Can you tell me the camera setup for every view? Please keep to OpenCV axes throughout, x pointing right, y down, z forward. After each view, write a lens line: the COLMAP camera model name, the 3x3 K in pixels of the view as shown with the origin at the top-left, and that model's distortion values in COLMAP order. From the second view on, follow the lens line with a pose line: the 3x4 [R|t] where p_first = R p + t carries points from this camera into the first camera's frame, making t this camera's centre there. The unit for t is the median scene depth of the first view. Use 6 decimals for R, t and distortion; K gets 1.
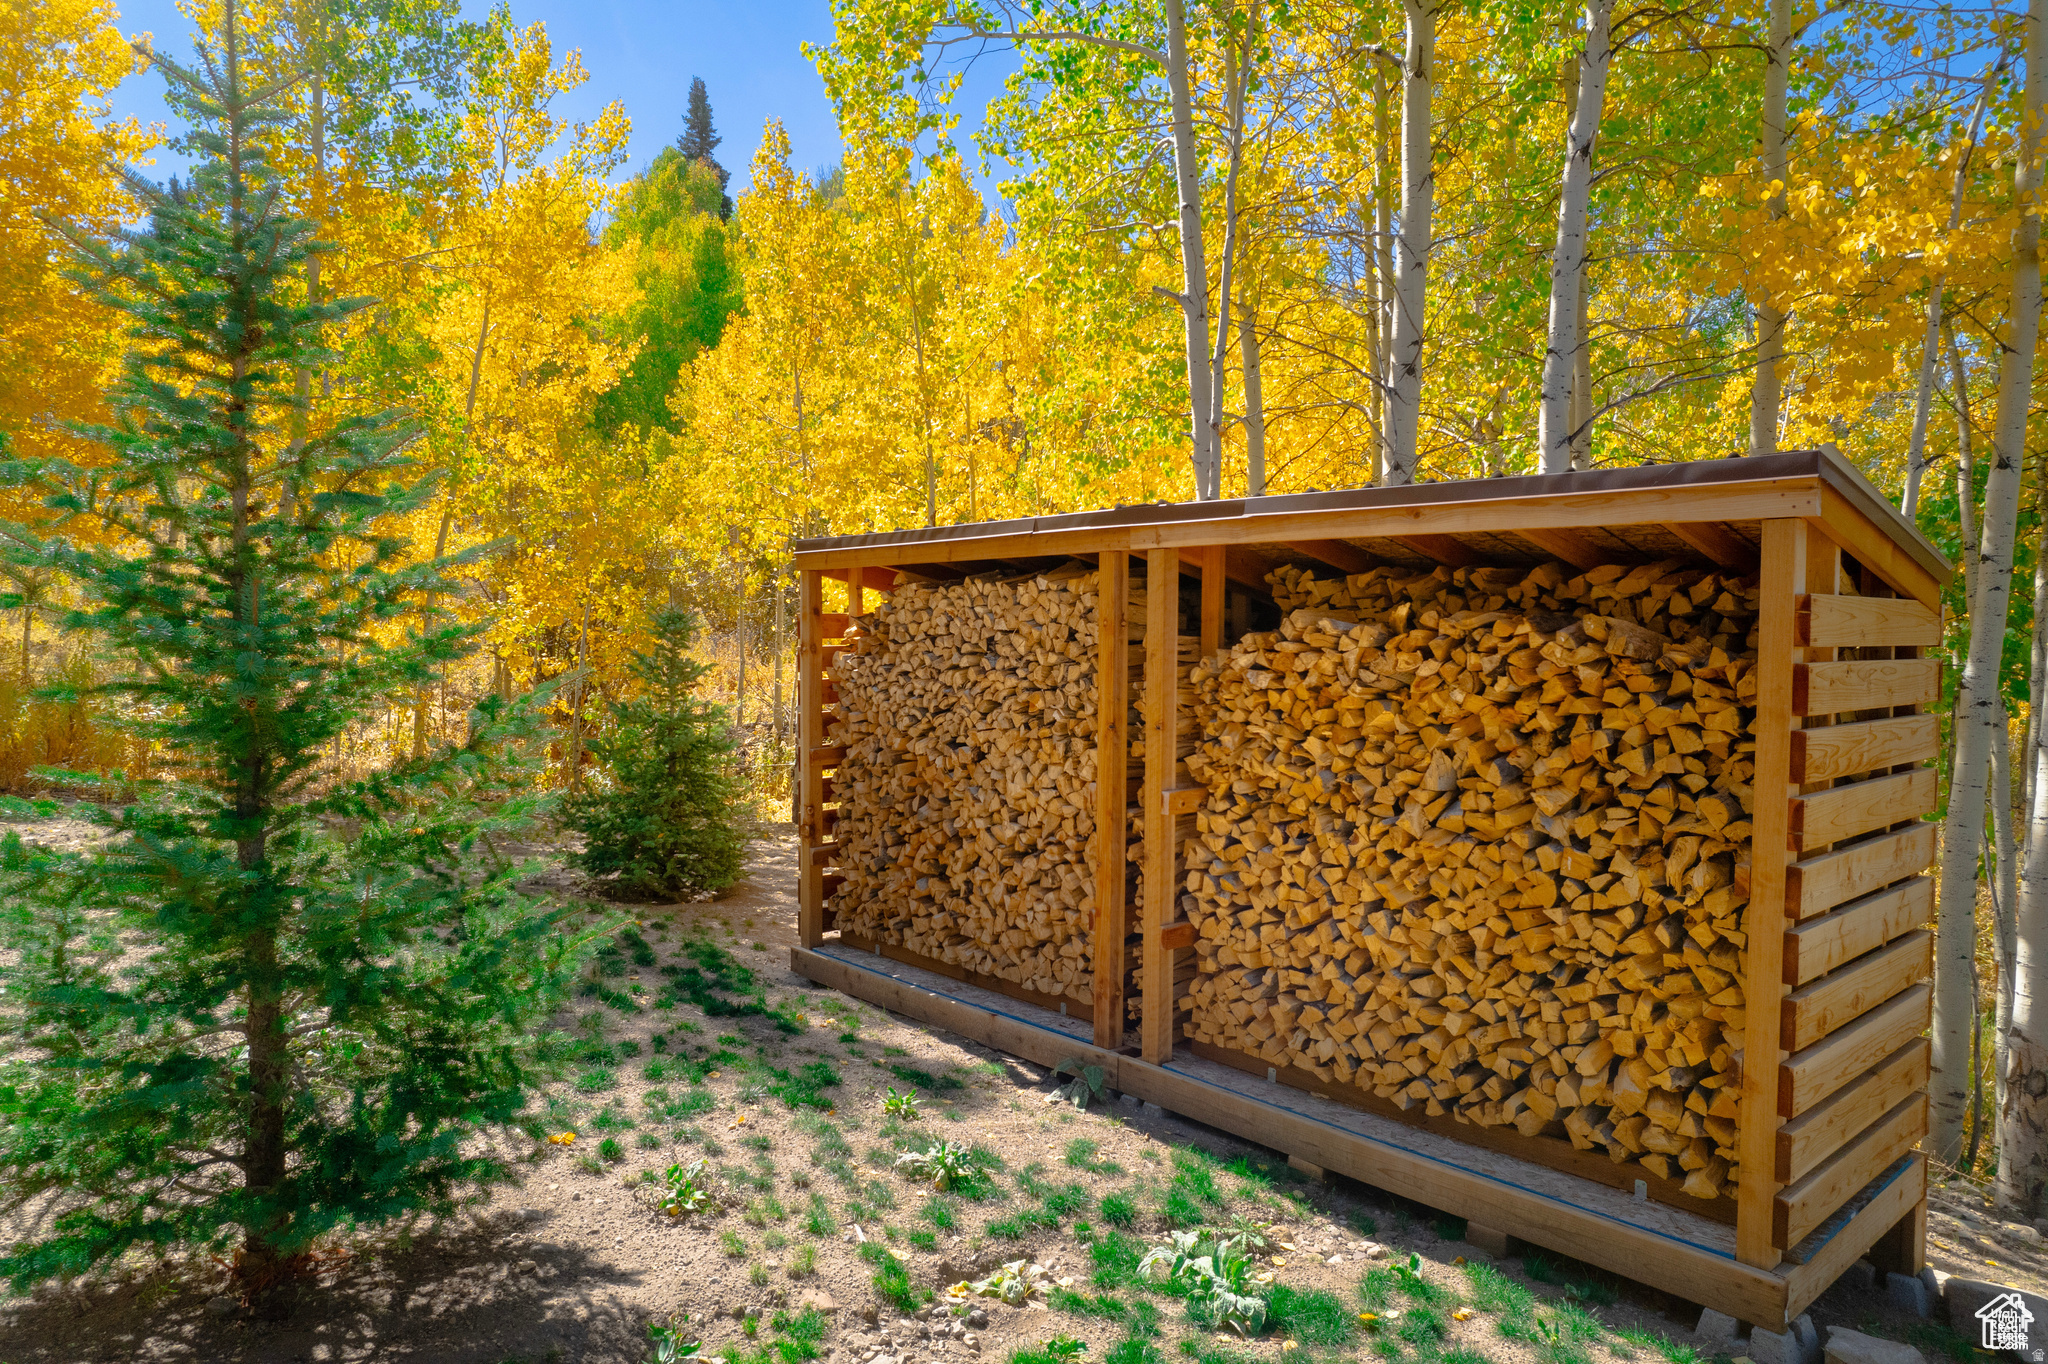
lens RADIAL K [[1322.2, 0, 1024.0], [0, 1322.2, 682.0], [0, 0, 1]] dist [-0.030884, 0.000539]
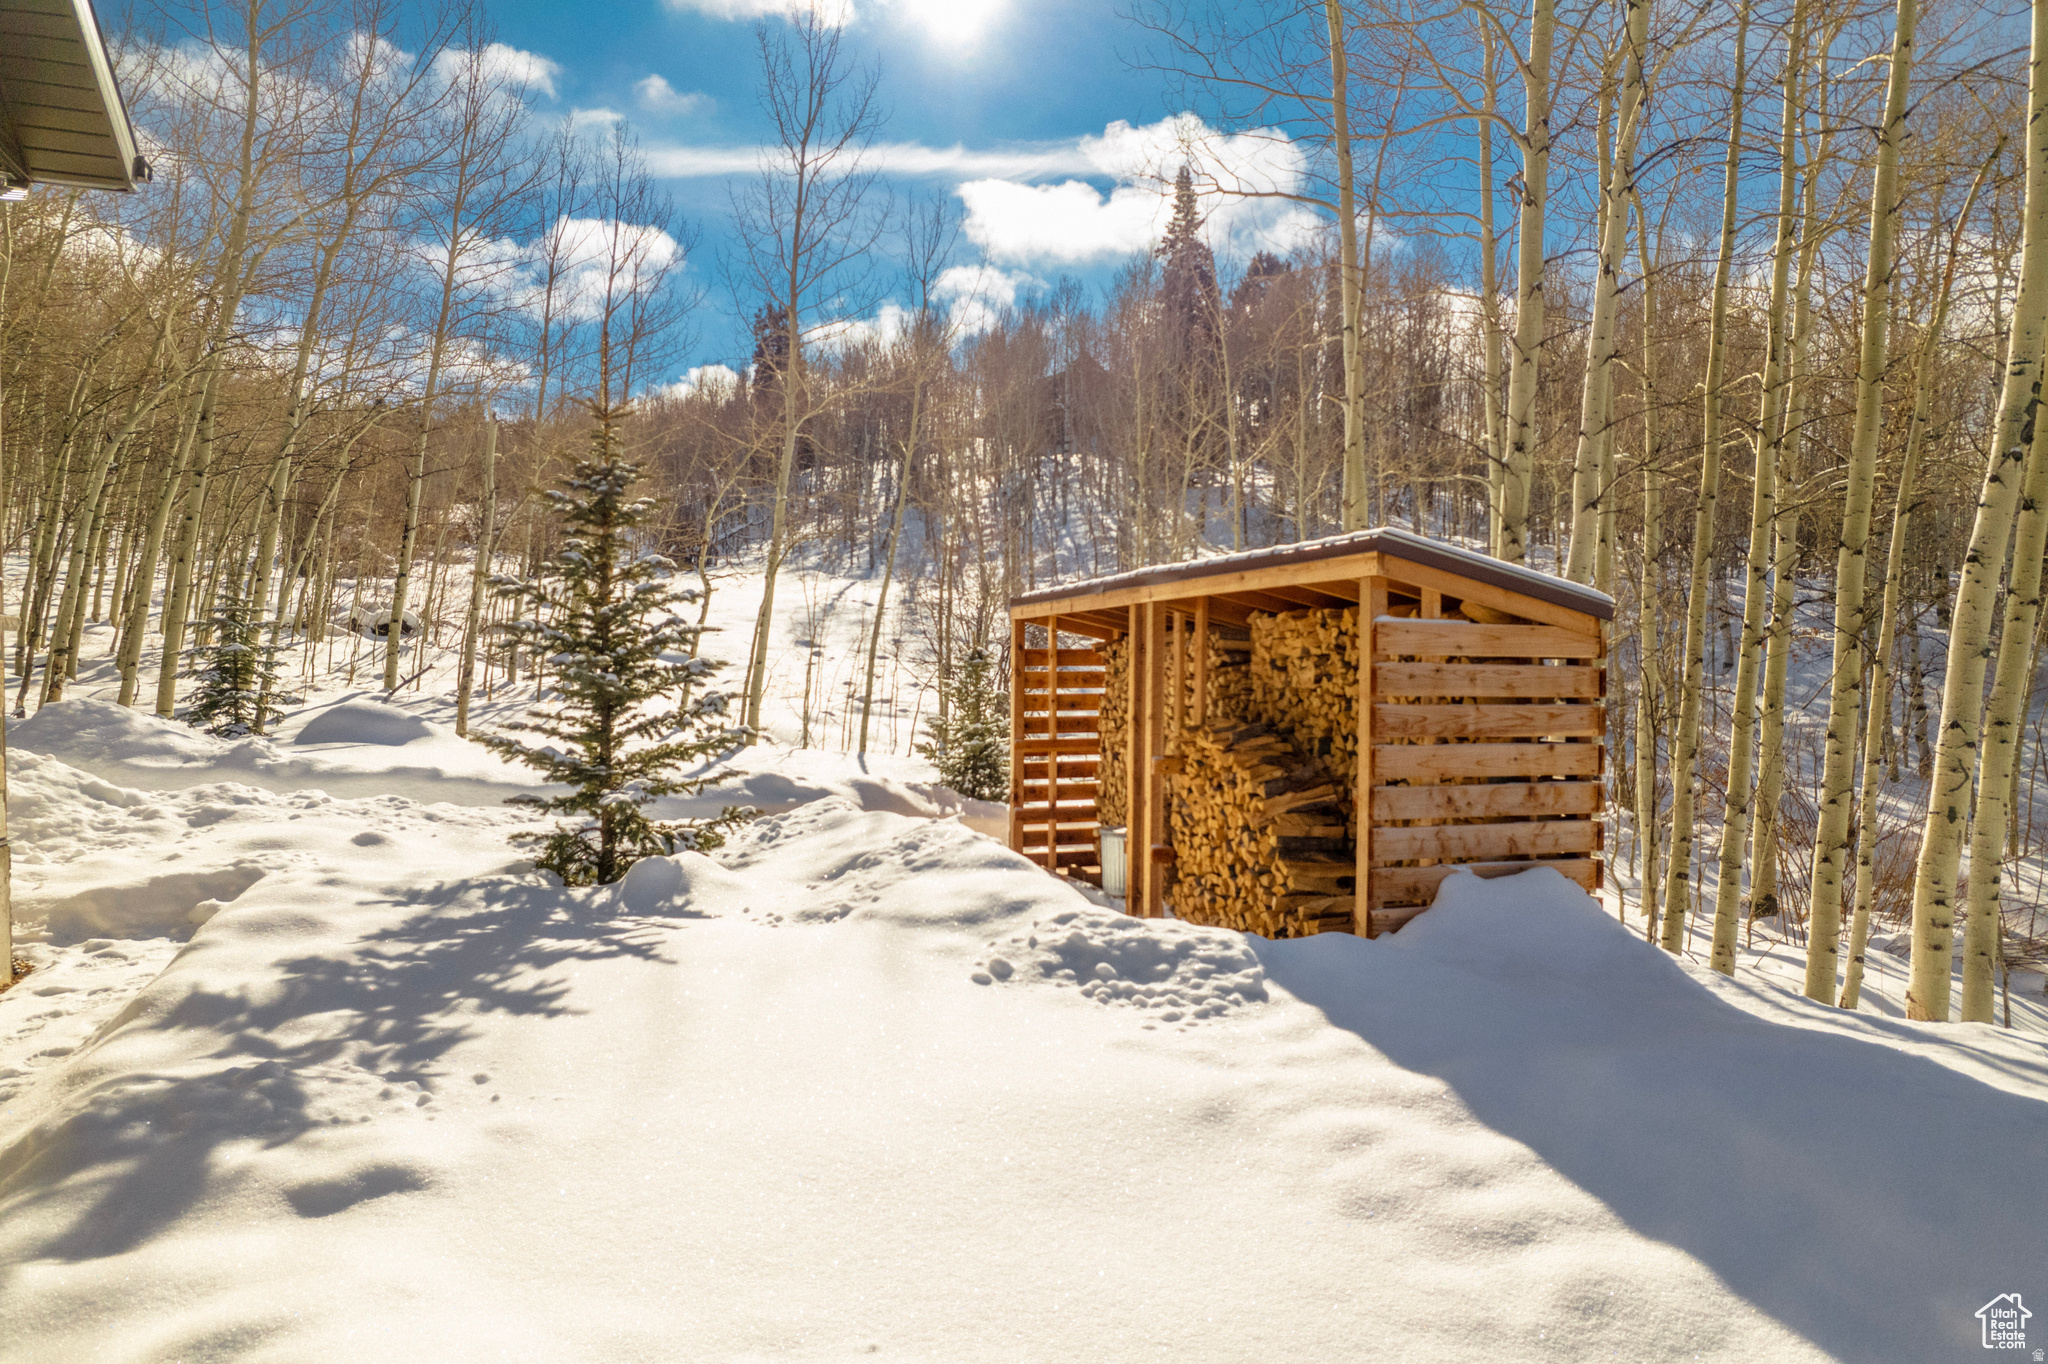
lens RADIAL K [[1322.2, 0, 1024.0], [0, 1322.2, 682.0], [0, 0, 1]] dist [-0.030884, 0.000539]
pose [[0.925917, -0.000610, -0.377726, 0.572139], [-0.014211, 0.999234, -0.036448, 0.054304], [0.377459, 0.039116, 0.925200, -0.500426]]
